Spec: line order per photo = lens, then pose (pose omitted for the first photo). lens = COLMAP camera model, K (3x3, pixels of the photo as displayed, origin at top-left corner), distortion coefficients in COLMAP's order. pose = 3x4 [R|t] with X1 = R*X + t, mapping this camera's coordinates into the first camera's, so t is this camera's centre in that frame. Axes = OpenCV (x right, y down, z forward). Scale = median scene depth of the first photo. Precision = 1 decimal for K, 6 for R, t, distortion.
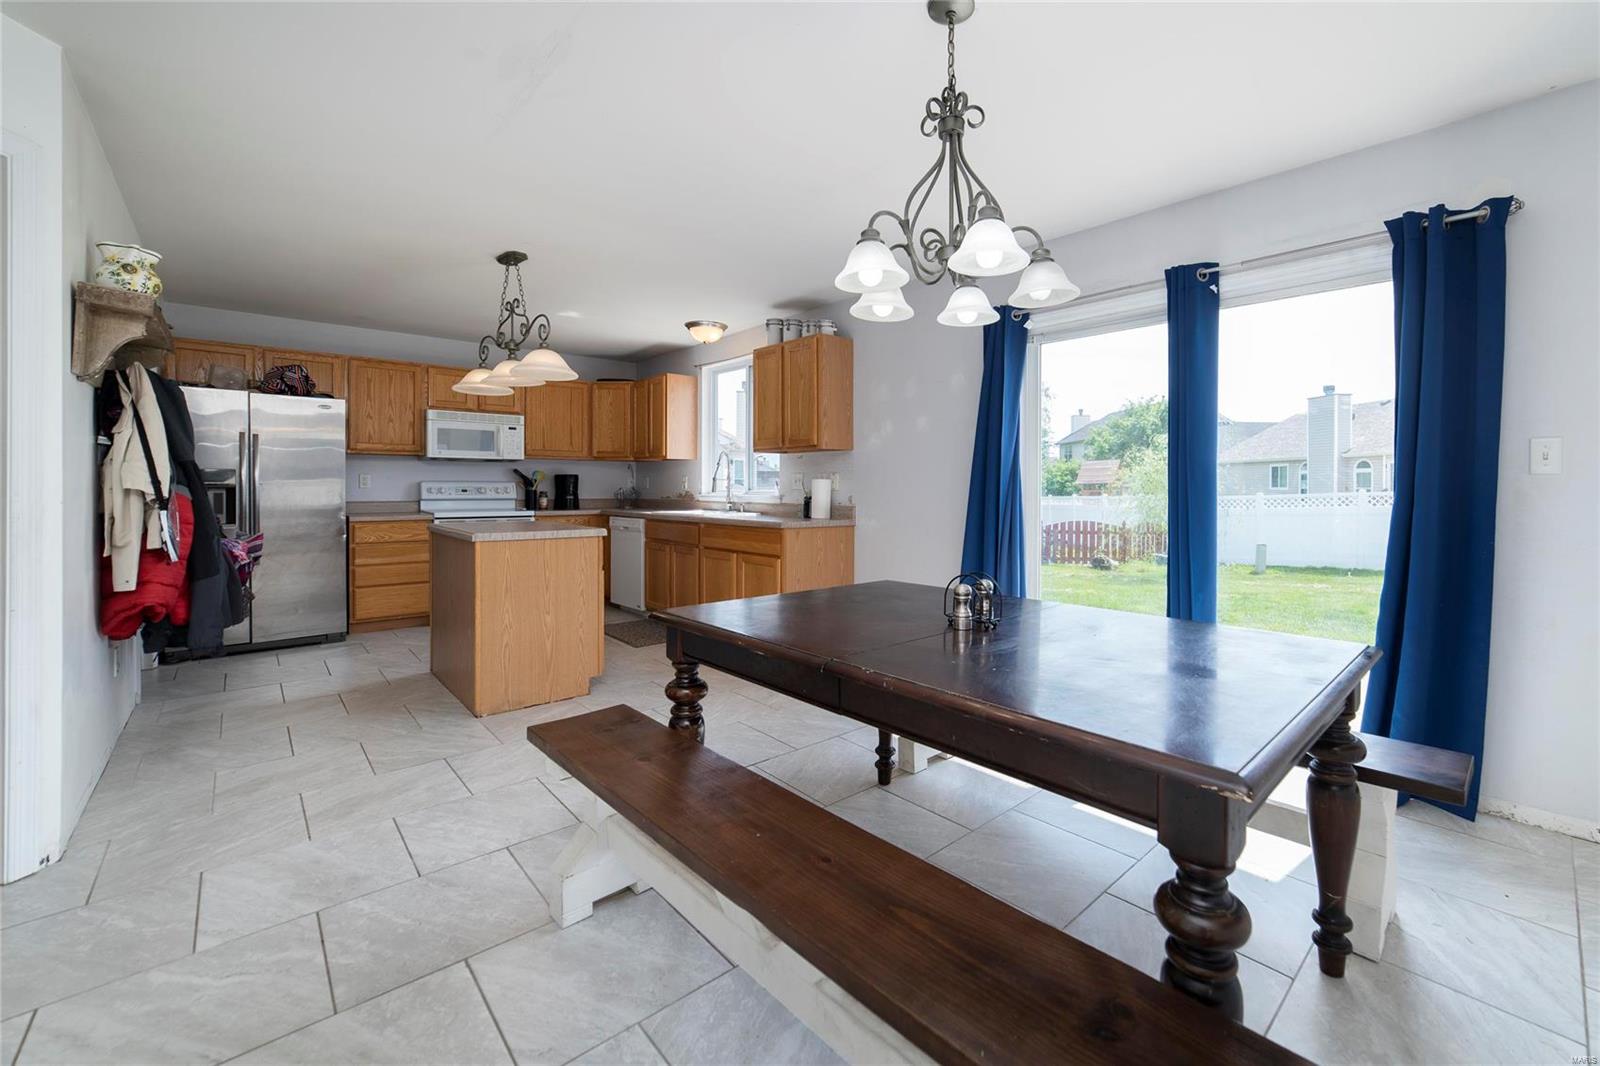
lens RADIAL K [[667.7, 0, 857.5], [0, 667.7, 490.3], [0, 0, 1]] dist [-0.002211, 0.001781]
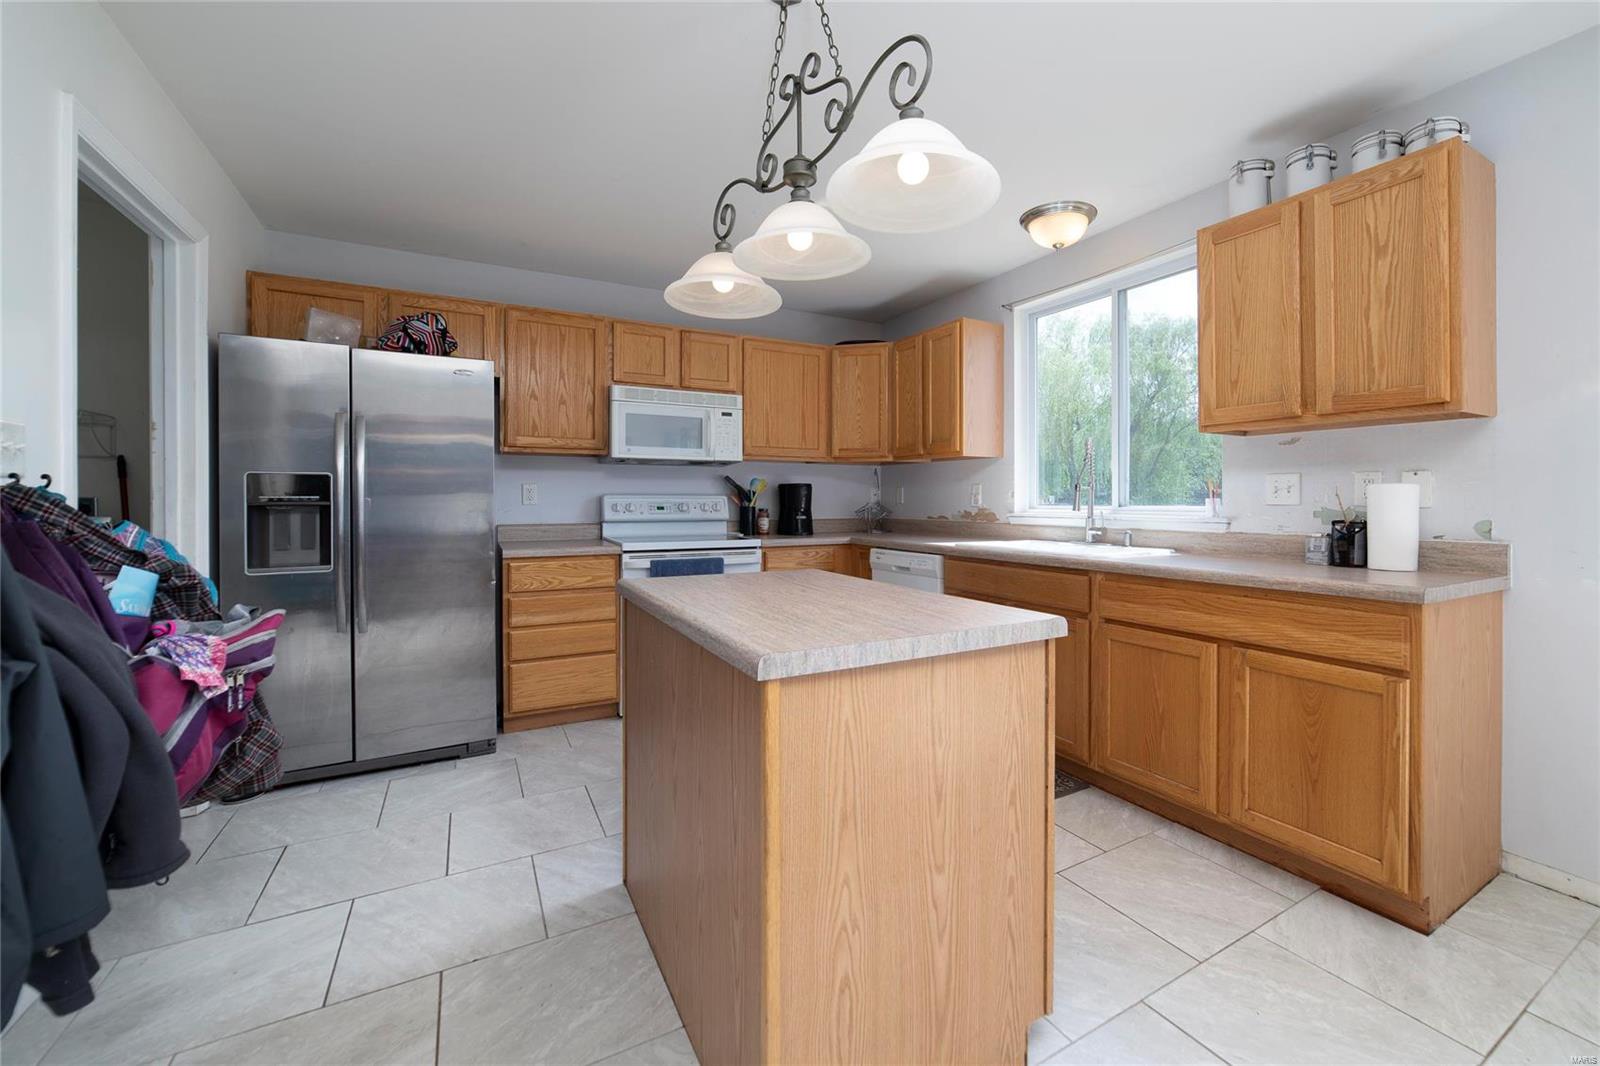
lens RADIAL K [[667.7, 0, 856.4], [0, 667.7, 498.1], [0, 0, 1]] dist [-0.010615, 0.000225]
pose [[0.977105, -0.004766, -0.212703, -0.280165], [0.002789, 0.999950, -0.009594, -0.002919], [0.212739, 0.008781, 0.977070, 0.424902]]
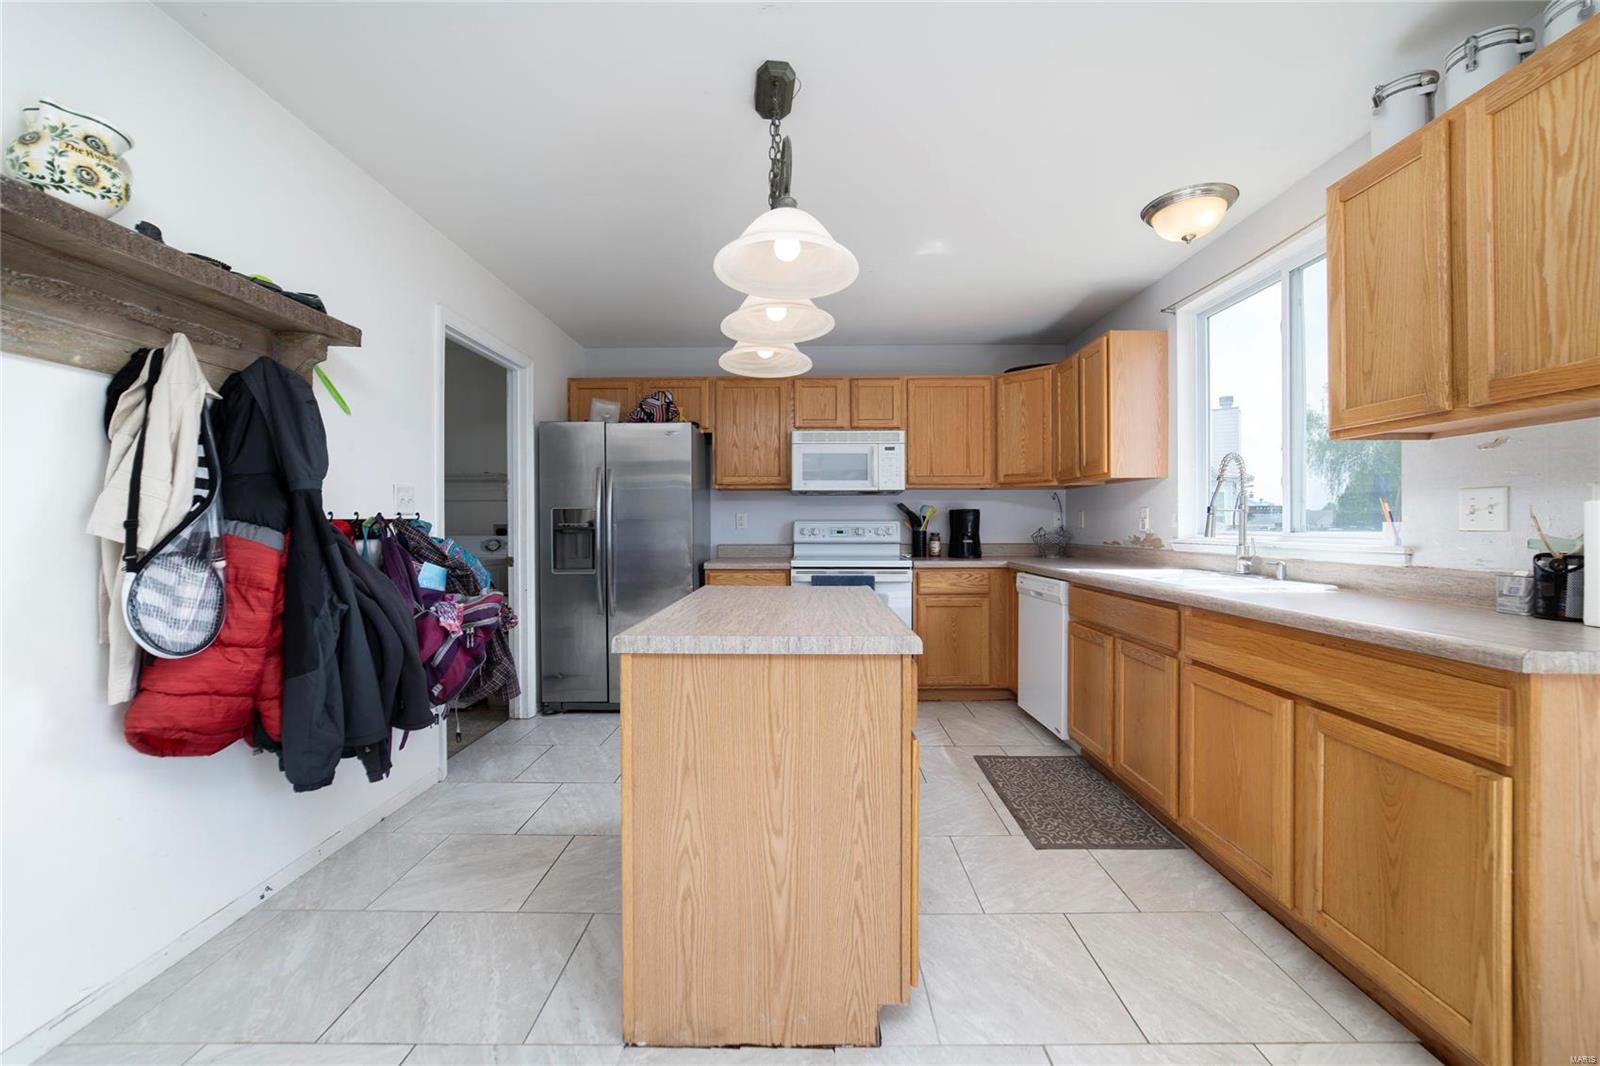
lens RADIAL K [[627.6, 0, 799.7], [0, 627.6, 524.8], [0, 0, 1]] dist [-0.009834, 0.003099]
pose [[0.725274, -0.005640, -0.688437, -0.119966], [0.000597, 0.999971, -0.007562, -0.002697], [0.688460, 0.005073, 0.725257, 0.472422]]
